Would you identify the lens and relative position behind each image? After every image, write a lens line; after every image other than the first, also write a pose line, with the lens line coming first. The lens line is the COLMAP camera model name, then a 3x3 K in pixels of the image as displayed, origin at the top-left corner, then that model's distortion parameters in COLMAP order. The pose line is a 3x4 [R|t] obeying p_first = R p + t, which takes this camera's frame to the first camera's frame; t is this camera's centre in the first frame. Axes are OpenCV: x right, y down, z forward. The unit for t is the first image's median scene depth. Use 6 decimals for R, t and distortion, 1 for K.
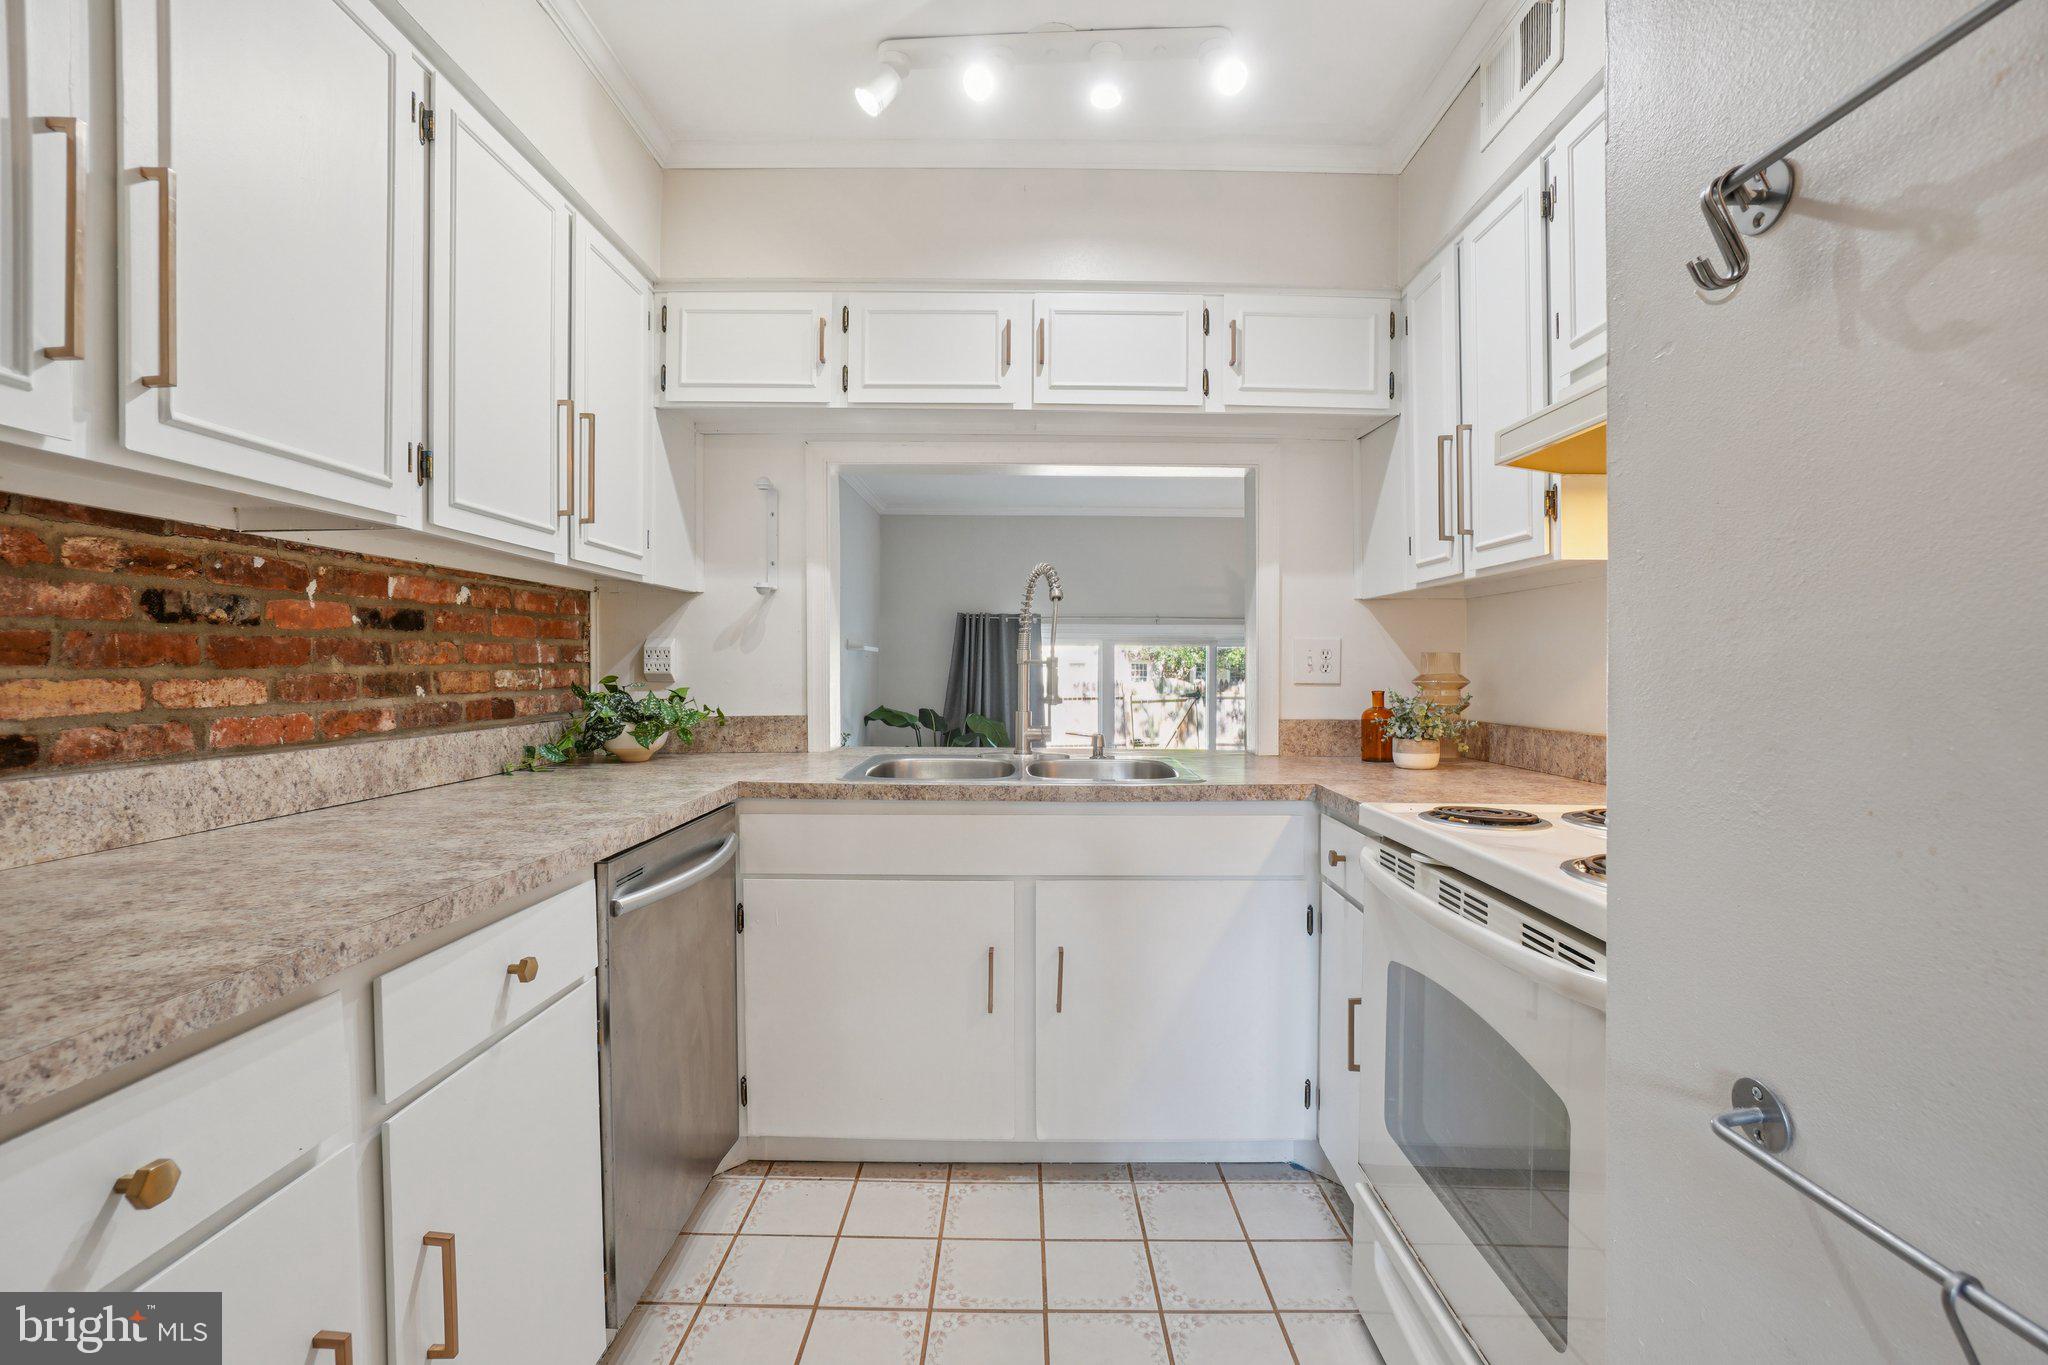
lens RADIAL K [[915.9, 0, 1035.5], [0, 915.9, 681.9], [0, 0, 1]] dist [-0.039695, 0.005922]
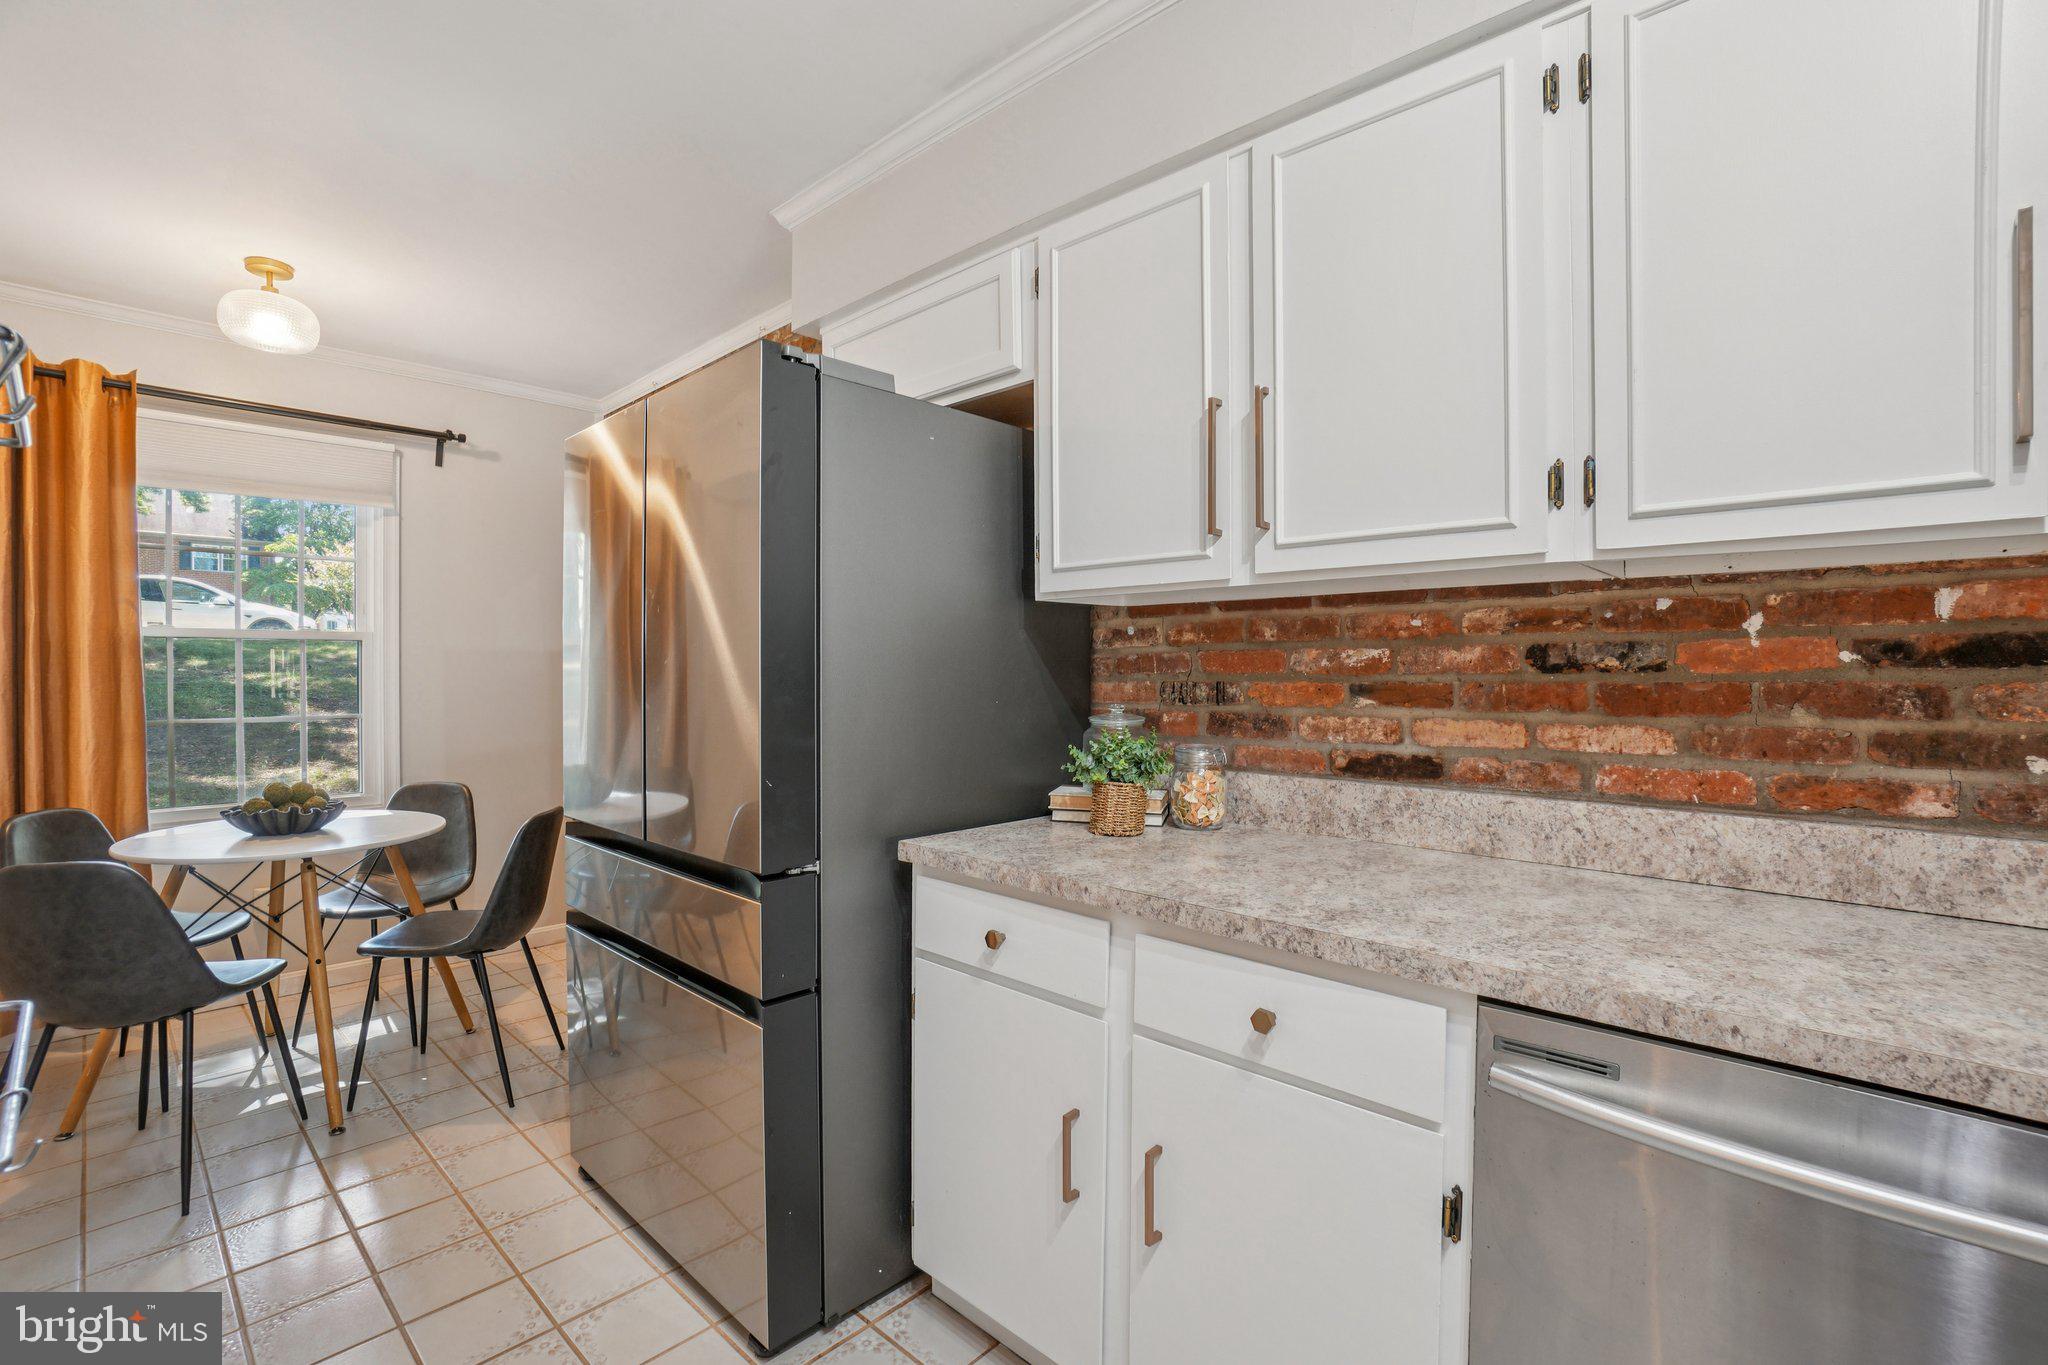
lens RADIAL K [[915.9, 0, 1037.0], [0, 915.9, 676.5], [0, 0, 1]] dist [-0.039695, 0.005922]
pose [[-0.683432, -0.004014, -0.730003, 0.277598], [-0.017899, 0.999776, 0.011260, -0.058163], [0.729795, 0.020761, -0.683351, 1.194062]]
